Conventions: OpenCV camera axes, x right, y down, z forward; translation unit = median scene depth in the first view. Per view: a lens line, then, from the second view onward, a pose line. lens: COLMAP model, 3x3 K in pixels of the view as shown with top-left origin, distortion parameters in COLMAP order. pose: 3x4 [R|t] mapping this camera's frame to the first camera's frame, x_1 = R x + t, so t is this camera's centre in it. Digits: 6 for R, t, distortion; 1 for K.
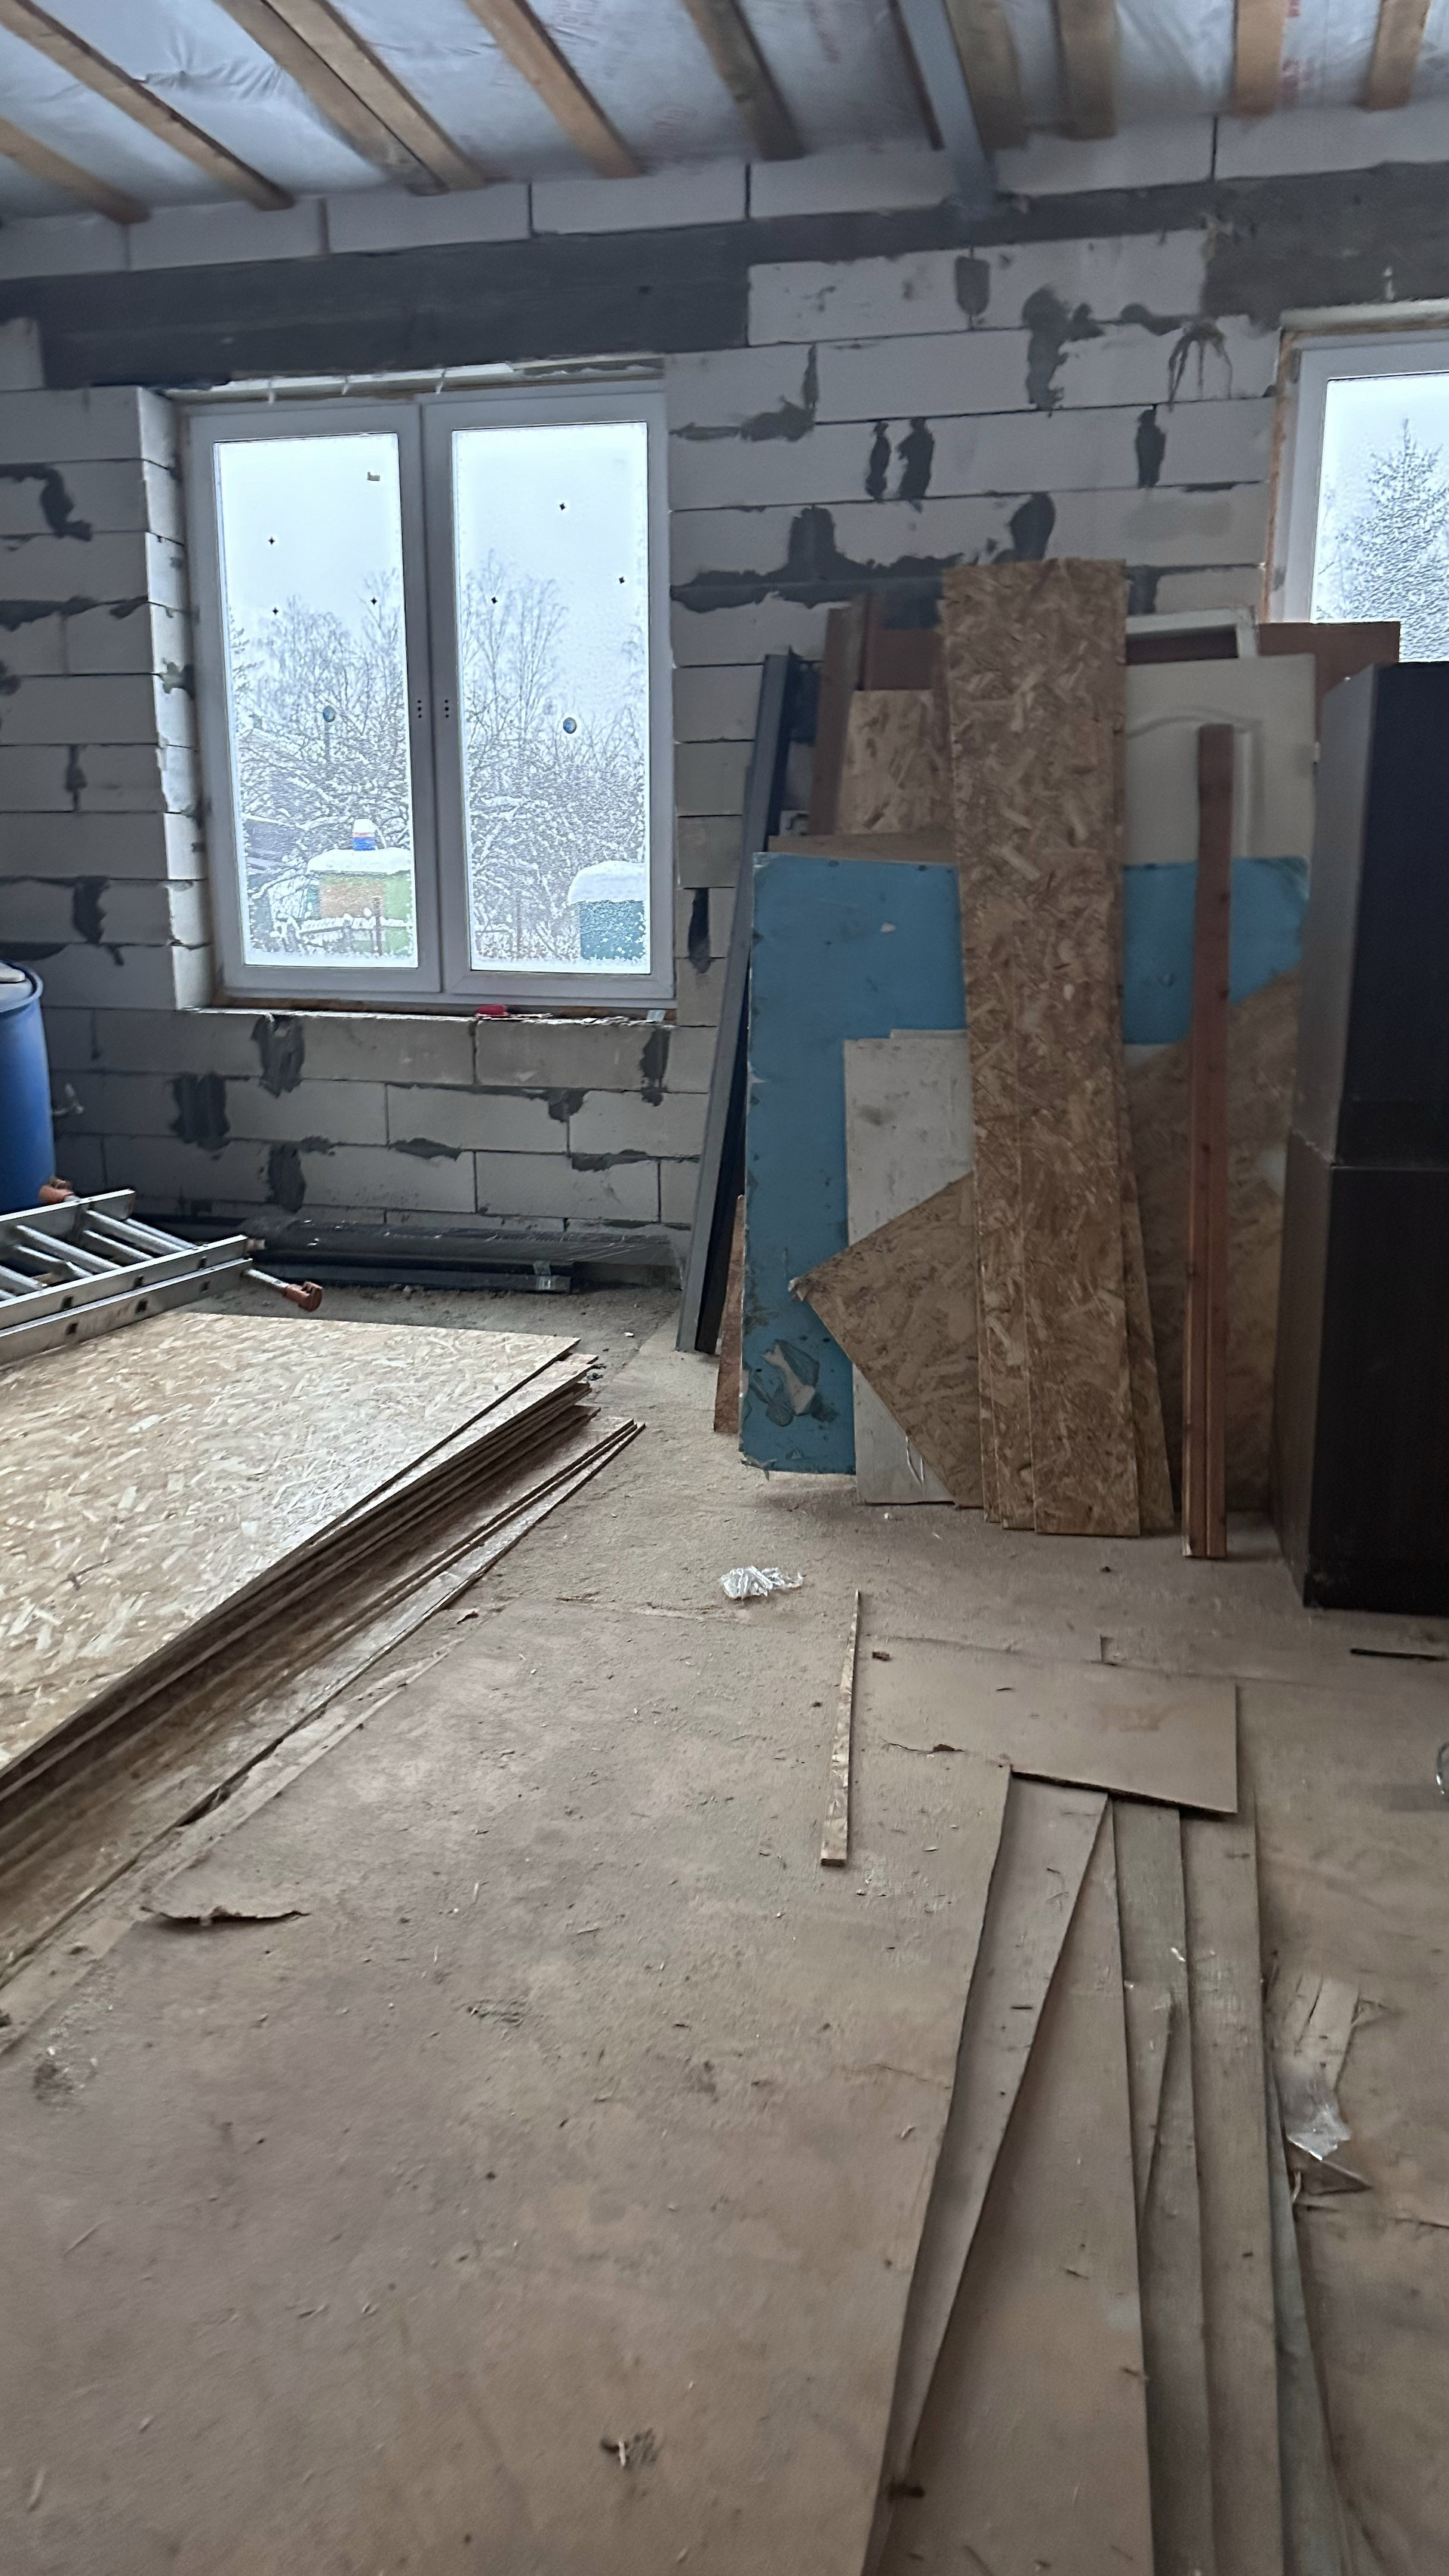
lens RADIAL K [[1795.9, 0, 725.4], [0, 1795.9, 1262.9], [0, 0, 1]] dist [0.055939, -0.080032]
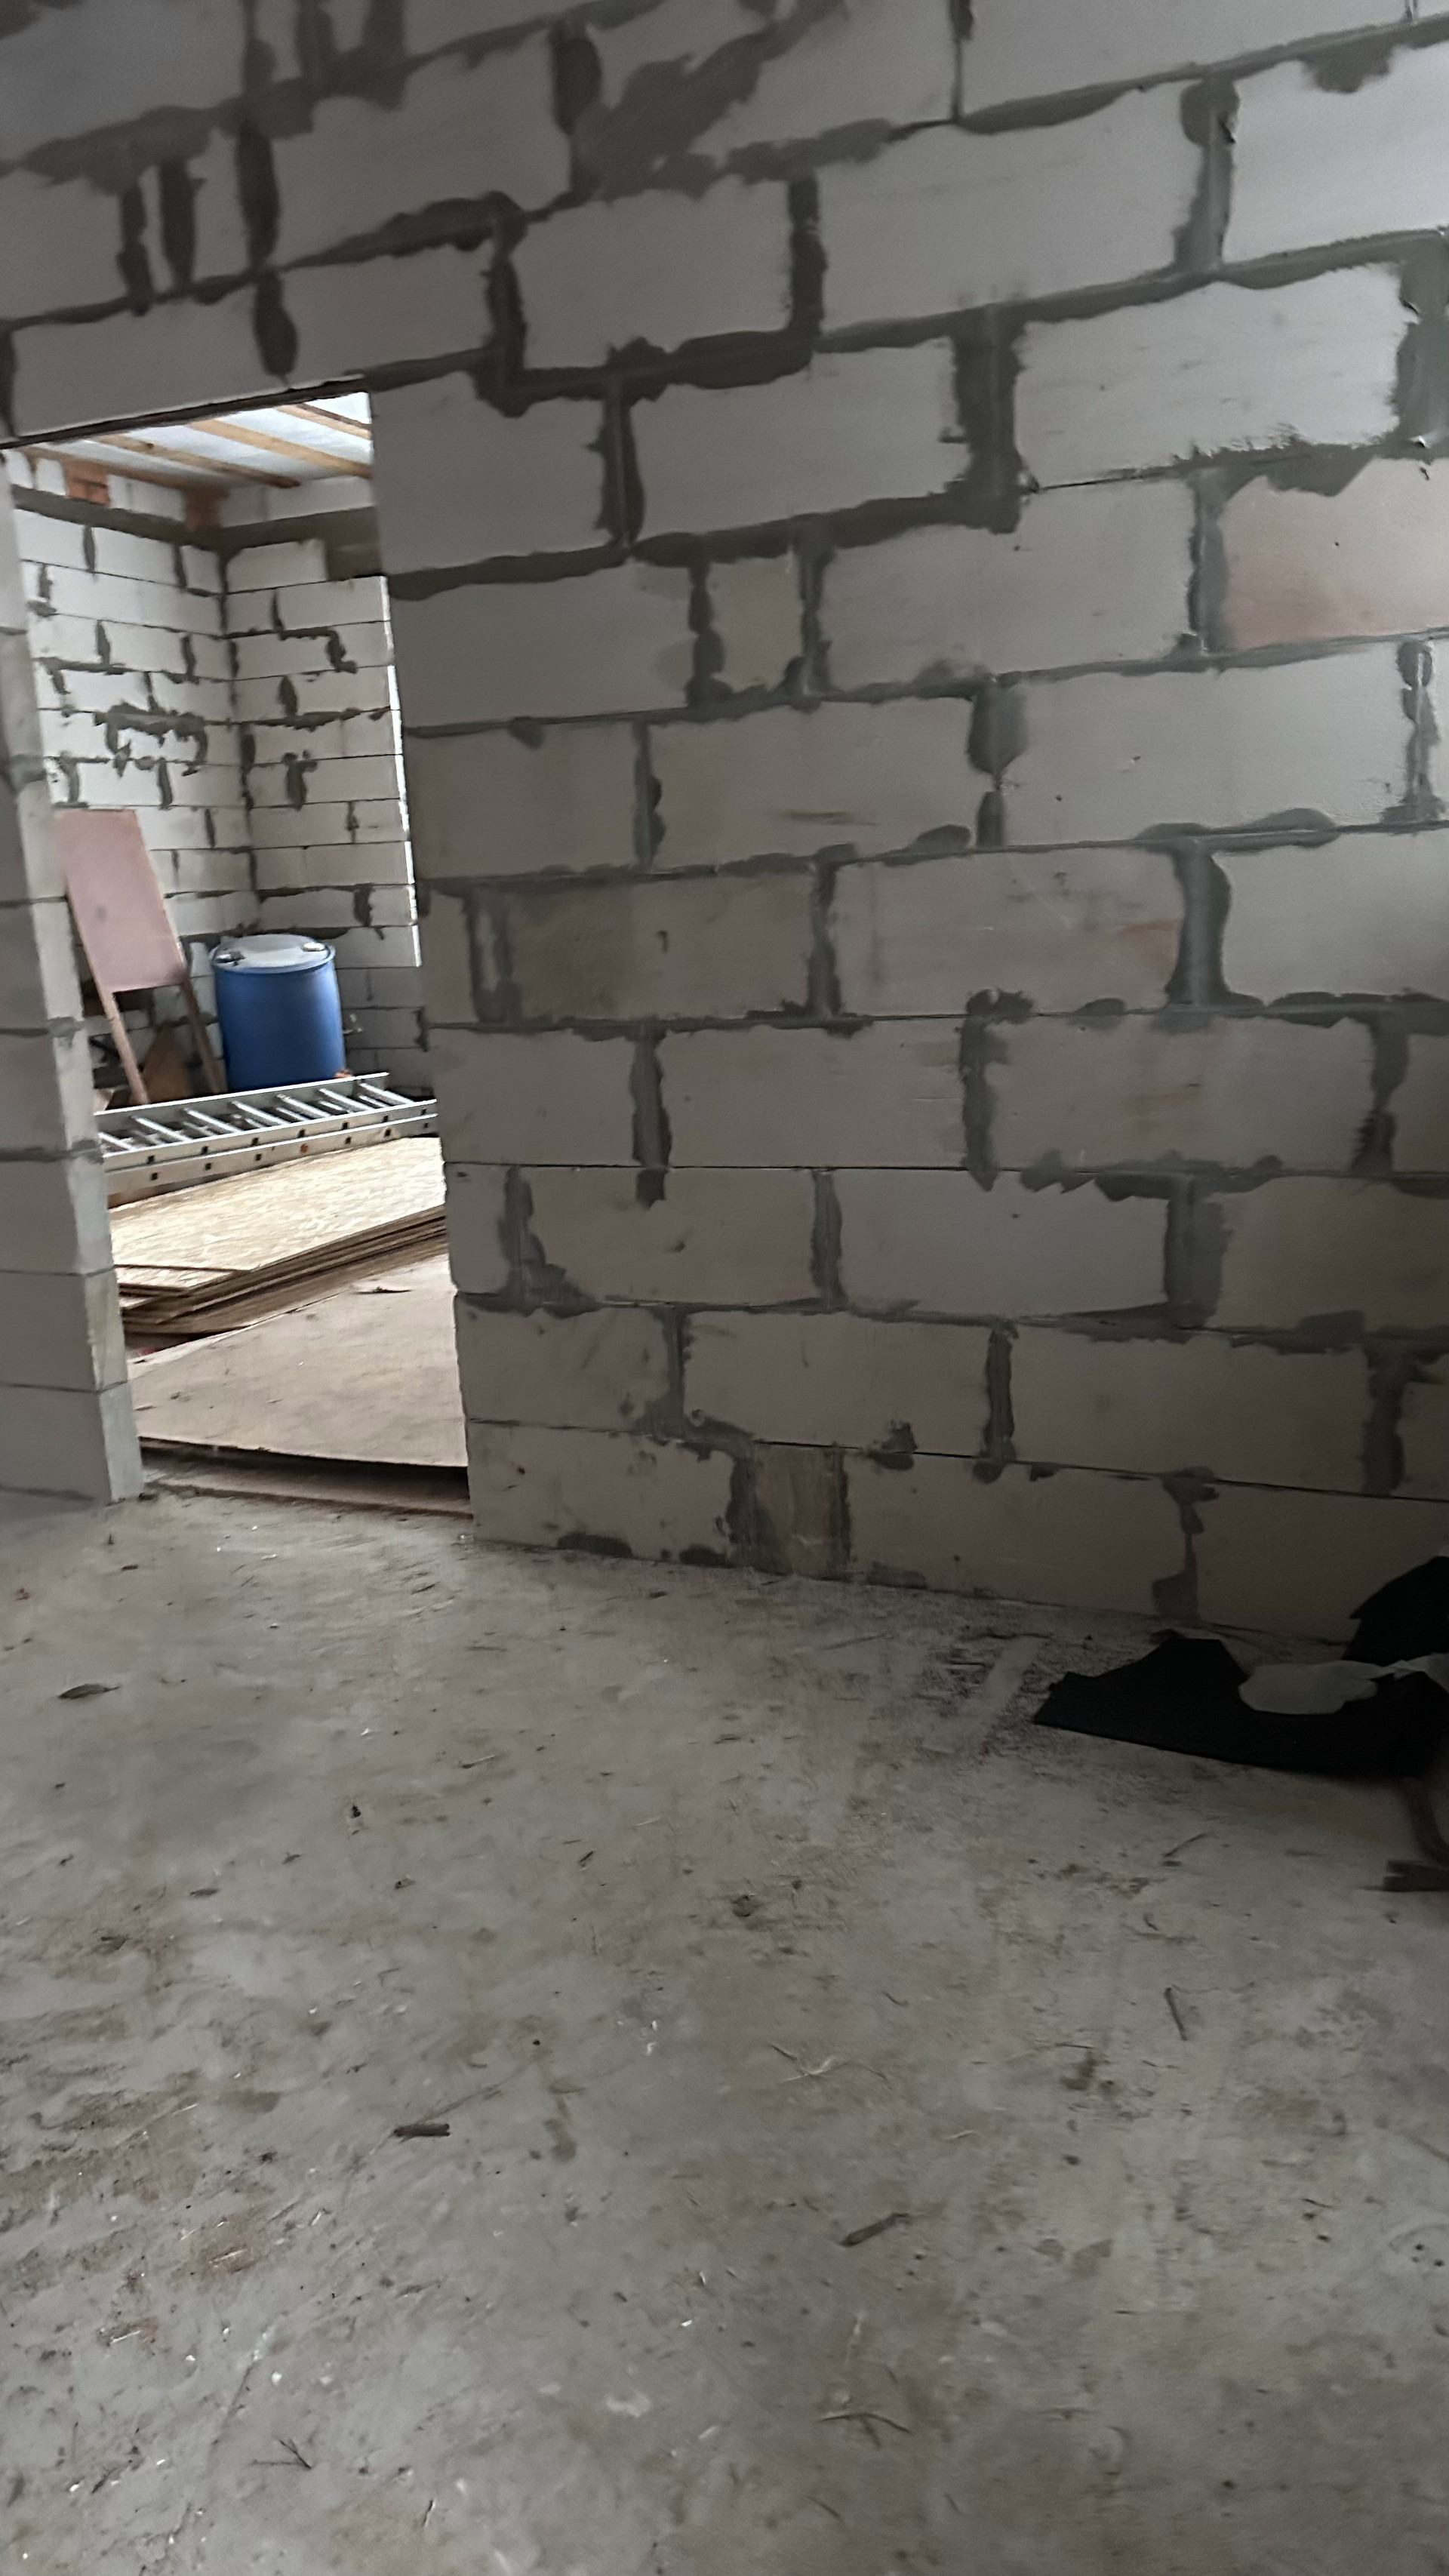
lens RADIAL K [[1795.9, 0, 725.9], [0, 1795.9, 1301.2], [0, 0, 1]] dist [0.055939, -0.080032]
pose [[0.984640, -0.010808, -0.174261, 0.244938], [0.016103, 0.999450, 0.028997, 0.116632], [0.173852, -0.031357, 0.984272, -0.537788]]
